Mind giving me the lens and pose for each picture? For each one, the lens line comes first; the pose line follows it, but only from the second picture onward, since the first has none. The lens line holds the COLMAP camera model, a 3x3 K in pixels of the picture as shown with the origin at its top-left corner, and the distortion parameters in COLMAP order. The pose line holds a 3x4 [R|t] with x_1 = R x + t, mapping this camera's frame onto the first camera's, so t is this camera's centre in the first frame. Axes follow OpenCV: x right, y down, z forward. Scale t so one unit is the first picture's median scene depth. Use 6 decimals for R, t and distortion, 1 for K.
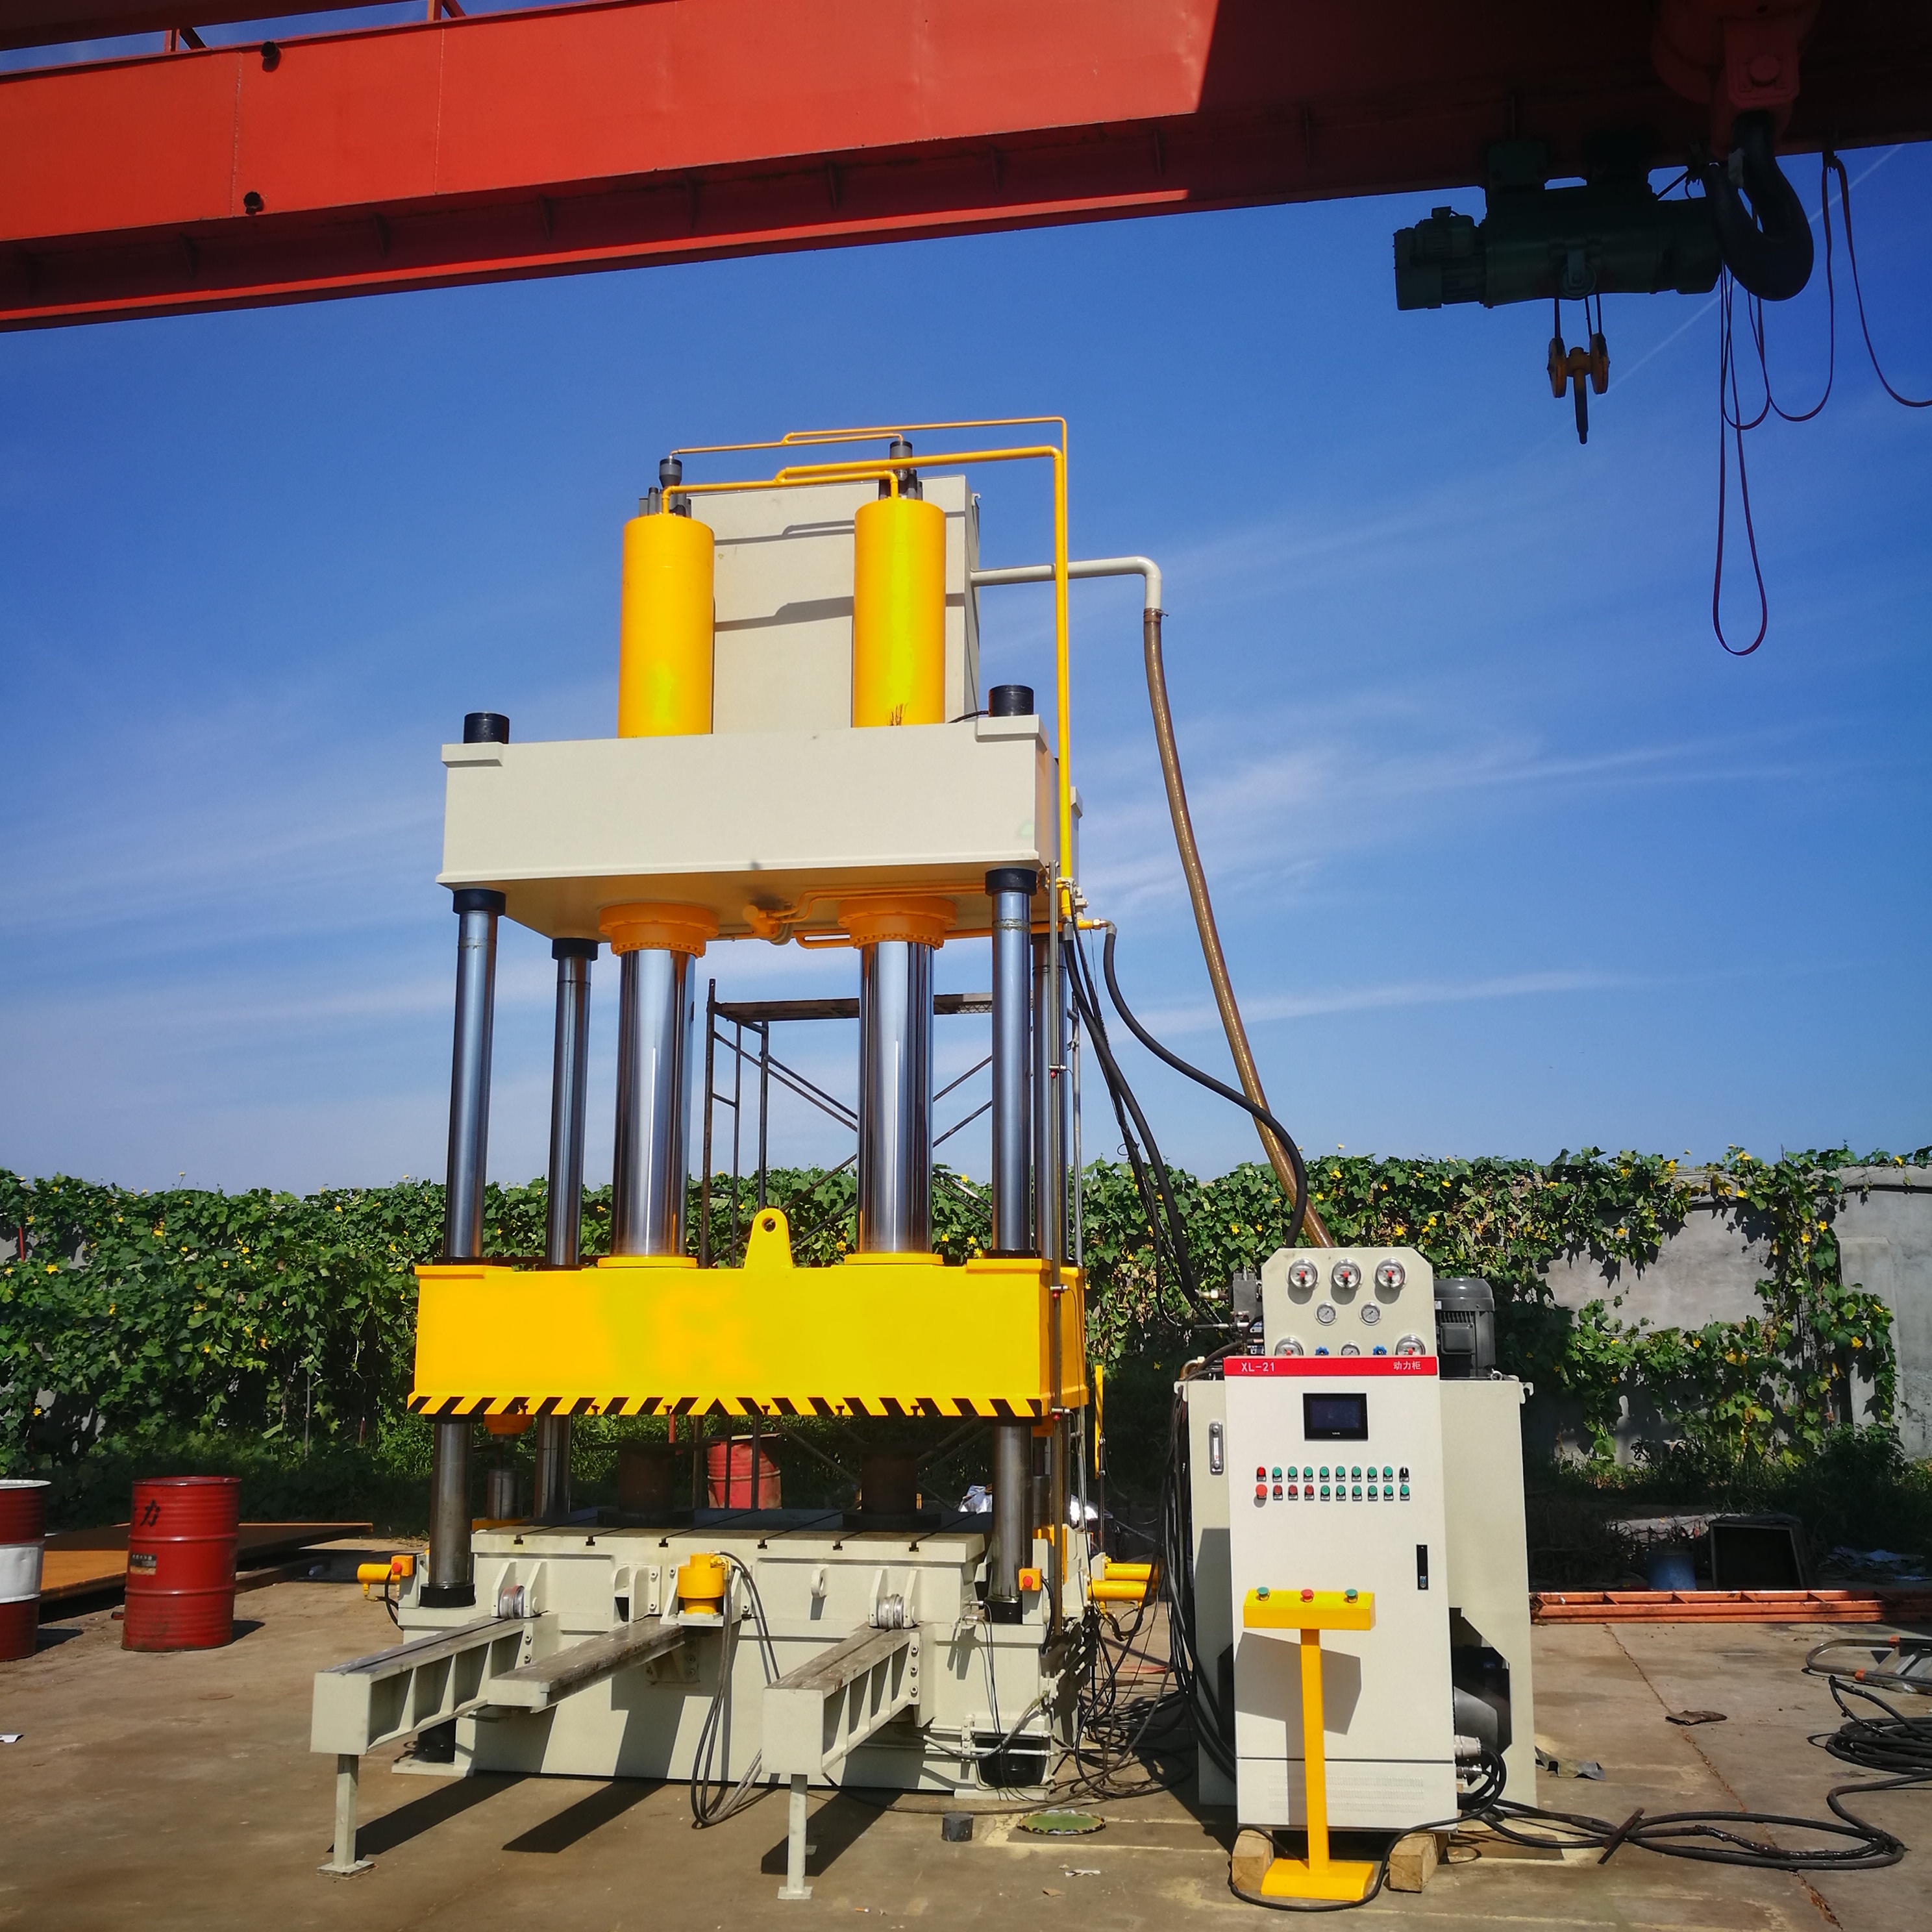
lens RADIAL K [[2028.5, 0, 966.0], [0, 2028.5, 966.0], [0, 0, 1]] dist [-0.011013, 0.002303]
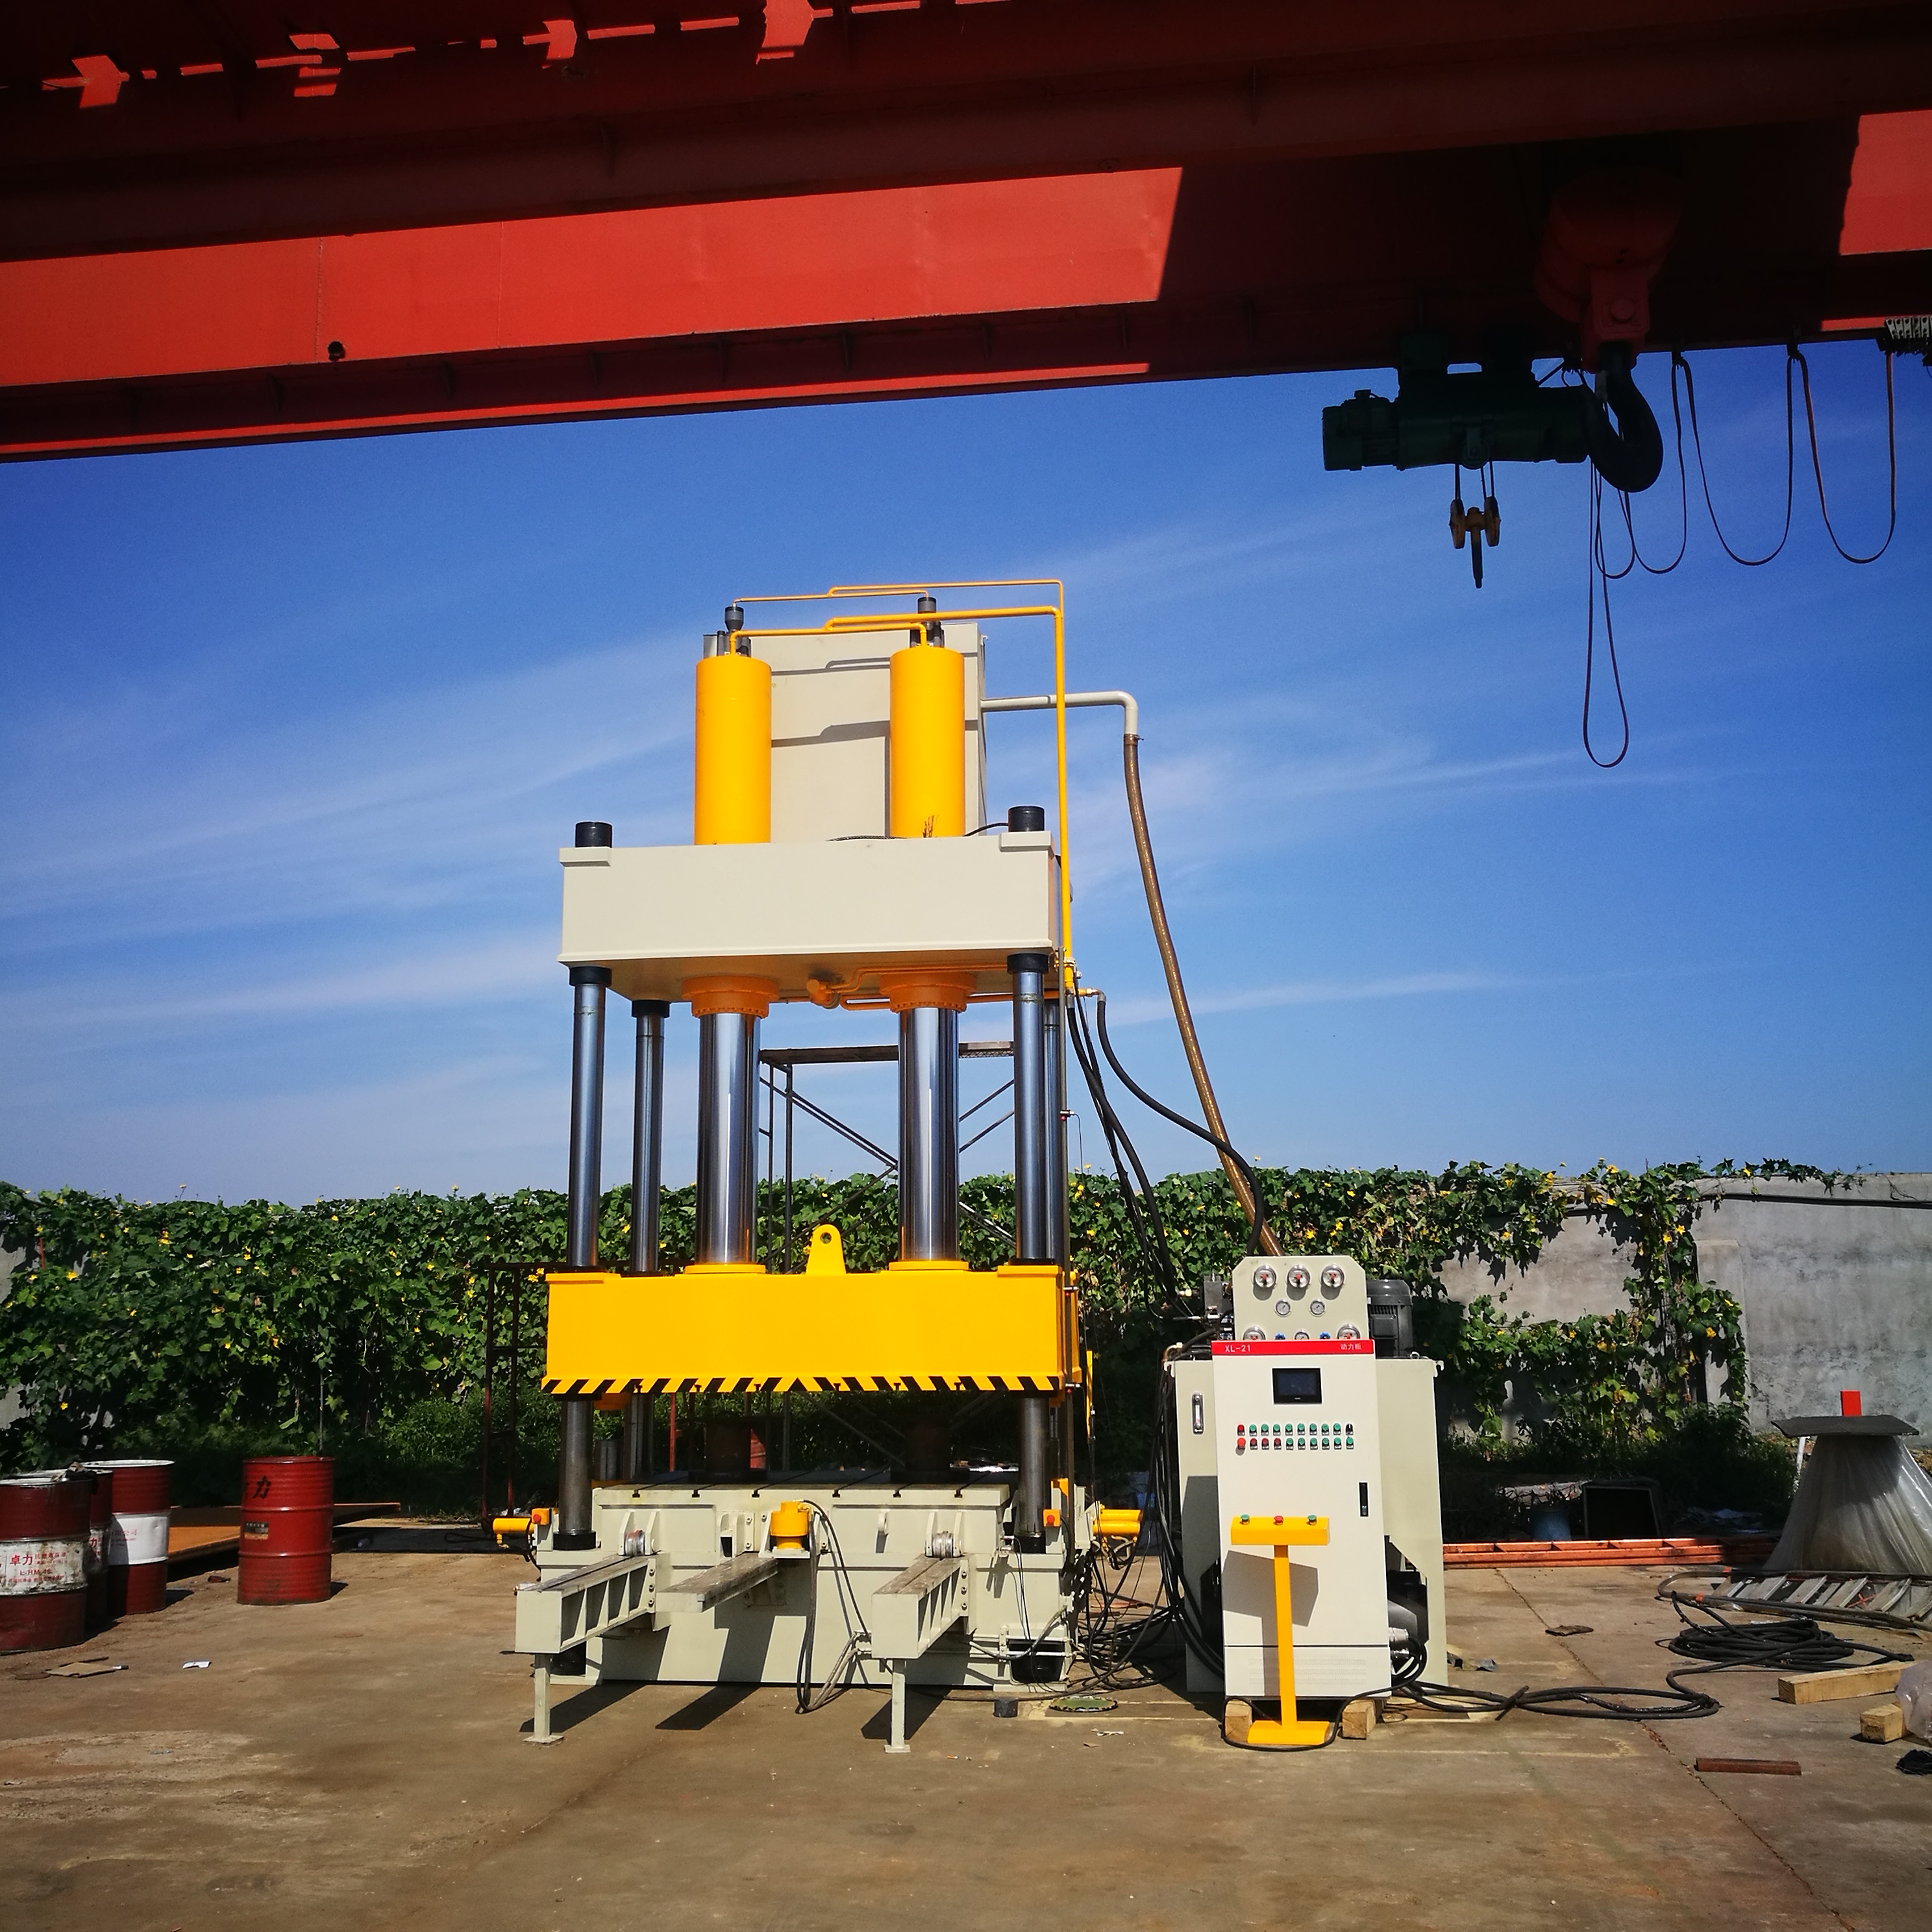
lens RADIAL K [[1996.1, 0, 966.0], [0, 1996.1, 966.0], [0, 0, 1]] dist [0.053573, -0.172831]
pose [[0.998693, 0.002712, 0.051043, -0.075012], [-0.002643, 0.999995, -0.001423, -0.035806], [-0.051046, 0.001286, 0.998695, -0.216195]]
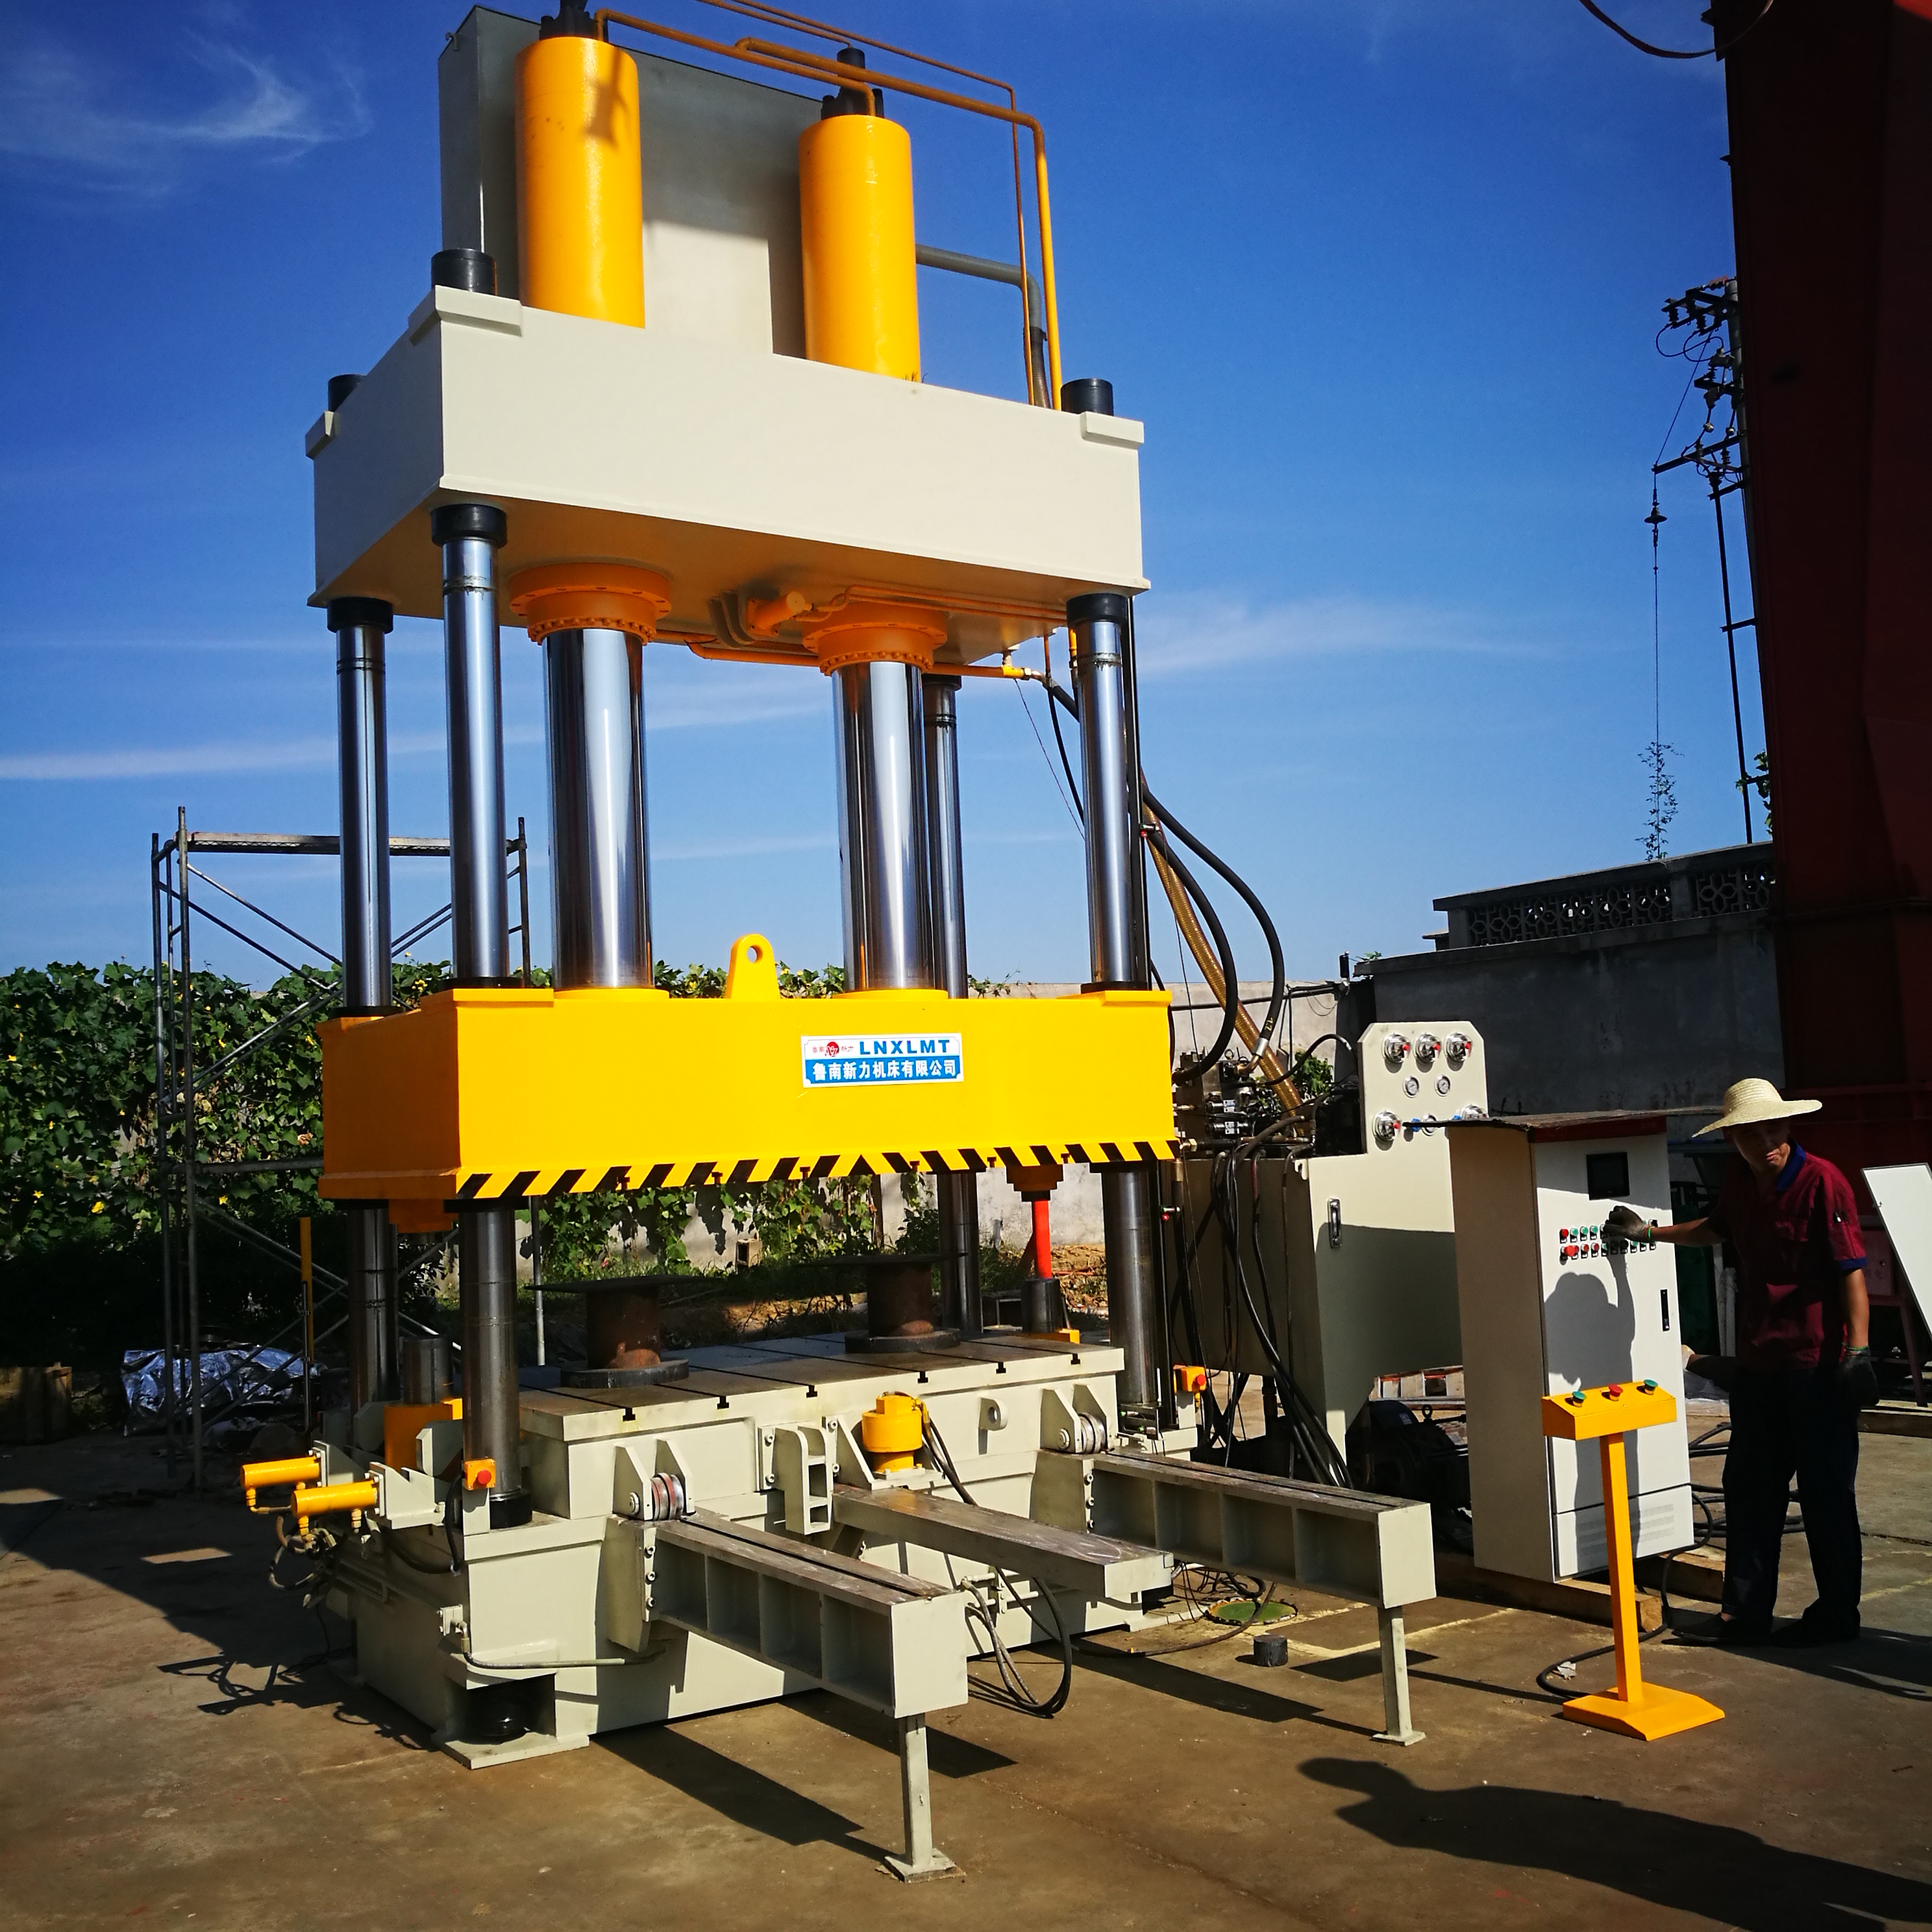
lens RADIAL K [[1996.1, 0, 966.0], [0, 1996.1, 966.0], [0, 0, 1]] dist [0.053573, -0.172831]
pose [[0.735694, 0.024867, 0.676857, -0.567460], [-0.077297, 0.995879, 0.047430, 0.071656], [-0.672889, -0.087213, 0.734585, 0.366062]]
